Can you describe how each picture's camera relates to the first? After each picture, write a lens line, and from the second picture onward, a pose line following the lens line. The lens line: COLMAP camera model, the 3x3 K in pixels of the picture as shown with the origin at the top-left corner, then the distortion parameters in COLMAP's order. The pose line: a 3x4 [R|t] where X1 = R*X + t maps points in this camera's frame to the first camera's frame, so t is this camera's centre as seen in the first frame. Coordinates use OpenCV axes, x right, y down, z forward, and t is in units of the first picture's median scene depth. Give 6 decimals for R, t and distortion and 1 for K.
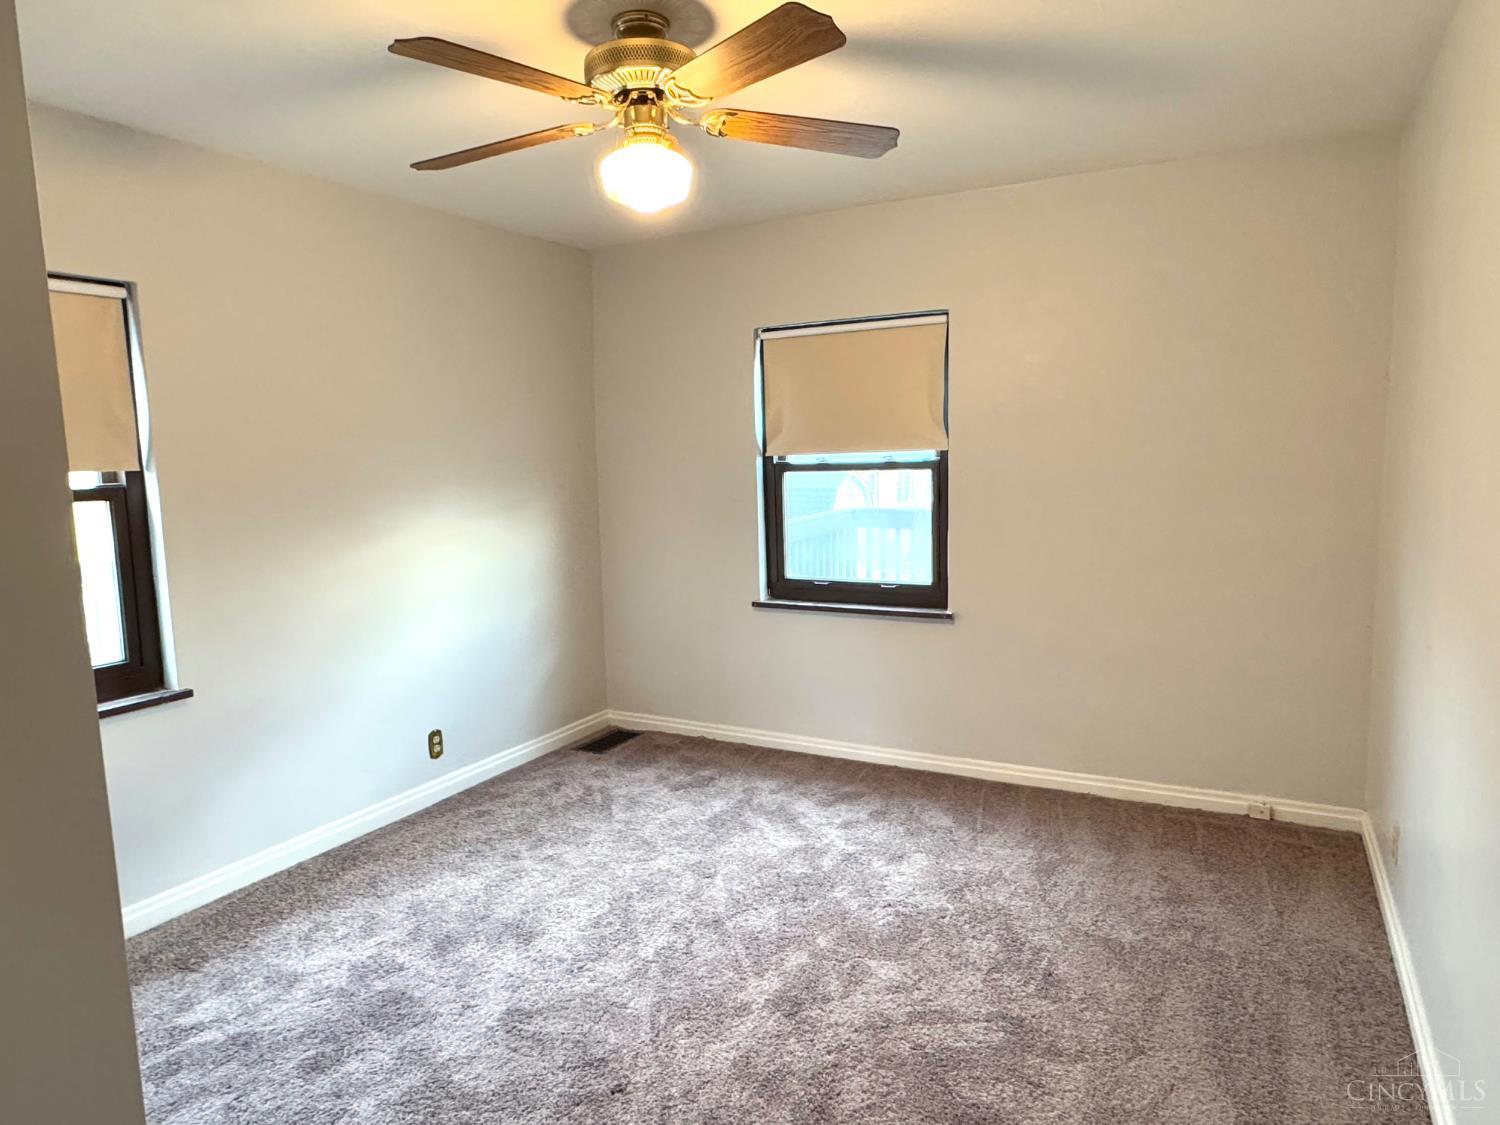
lens RADIAL K [[905.6, 0, 750.0], [0, 905.6, 562.5], [0, 0, 1]] dist [-0.002573, -0.000530]
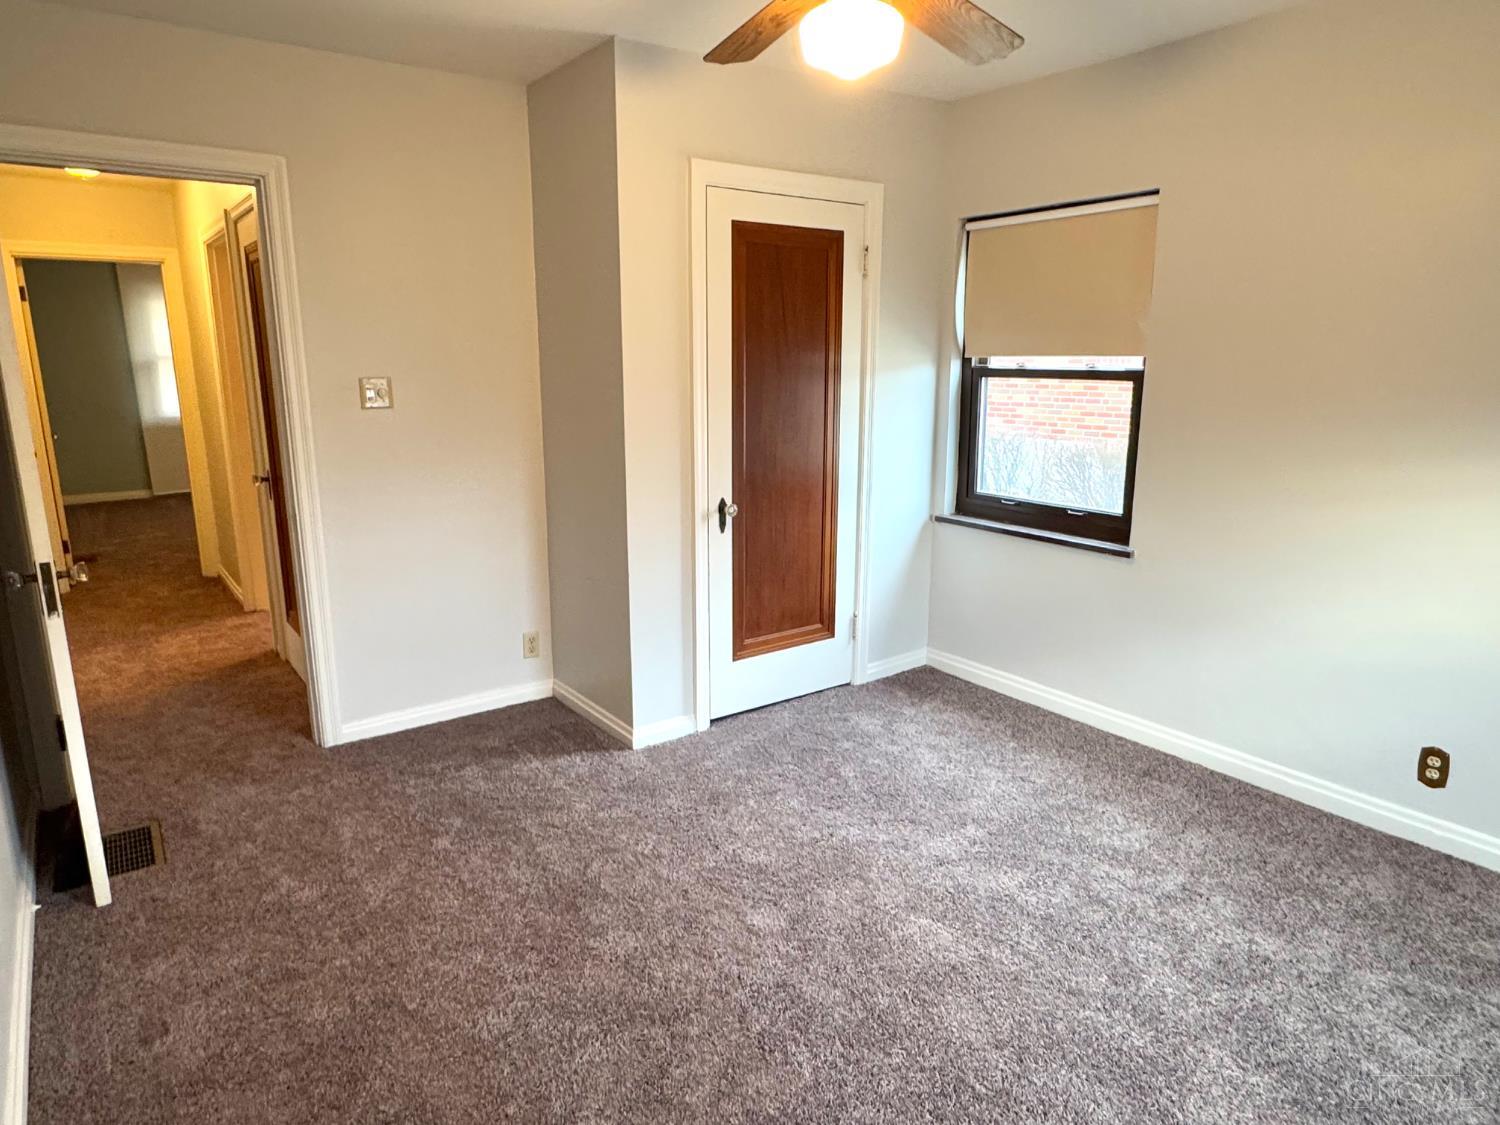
lens RADIAL K [[905.6, 0, 750.0], [0, 905.6, 562.5], [0, 0, 1]] dist [-0.002573, -0.000530]
pose [[-0.423931, 0.227643, -0.876619, 0.473283], [-0.091237, 0.952240, 0.291402, -0.110516], [0.901087, 0.203515, -0.382915, 0.790215]]
